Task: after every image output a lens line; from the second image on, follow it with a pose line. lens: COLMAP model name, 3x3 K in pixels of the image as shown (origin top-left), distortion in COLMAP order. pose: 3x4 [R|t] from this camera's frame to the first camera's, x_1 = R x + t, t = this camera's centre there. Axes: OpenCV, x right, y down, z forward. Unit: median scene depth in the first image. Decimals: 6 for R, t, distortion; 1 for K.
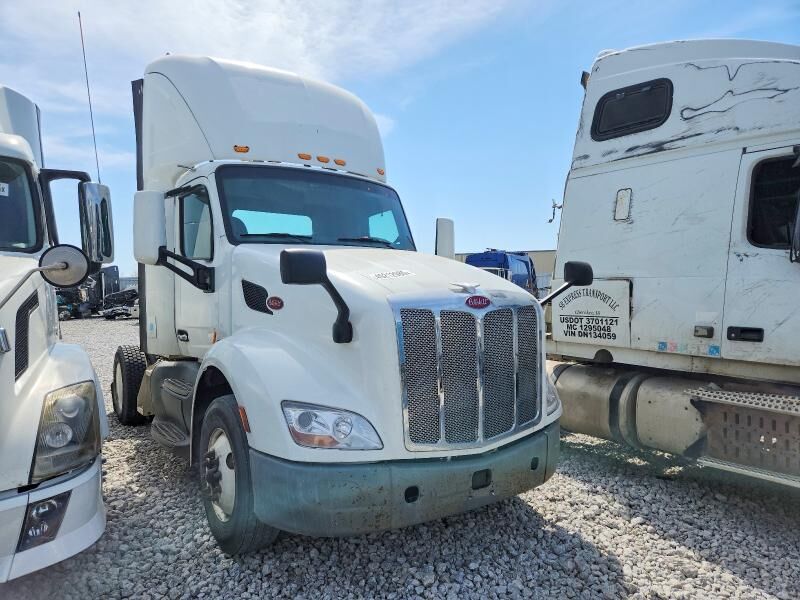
lens RADIAL K [[543.2, 0, 422.6], [0, 543.2, 300.9], [0, 0, 1]] dist [0.000982, -0.001798]
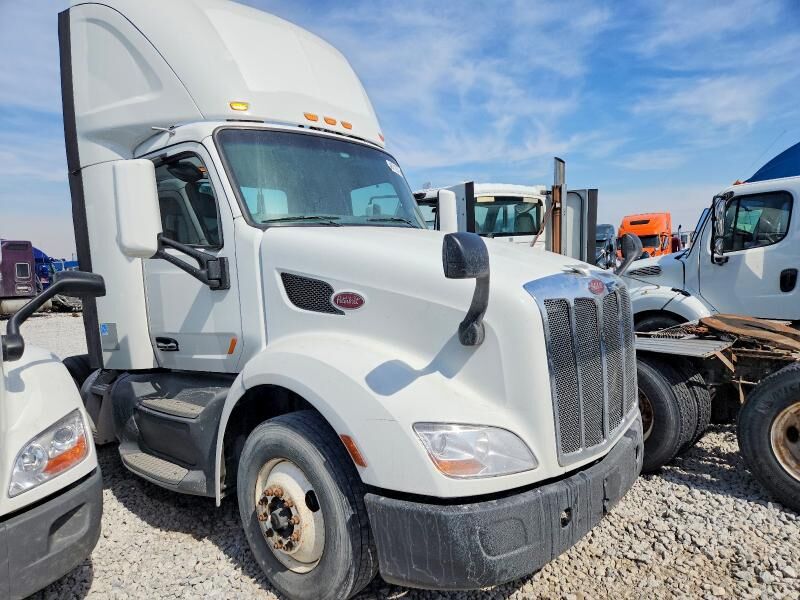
lens RADIAL K [[543.2, 0, 405.7], [0, 543.2, 309.8], [0, 0, 1]] dist [0.000982, -0.001798]
pose [[0.974344, -0.065536, 0.215313, -0.328077], [0.050728, 0.995997, 0.073601, -0.033679], [-0.219274, -0.060790, 0.973768, 0.176637]]
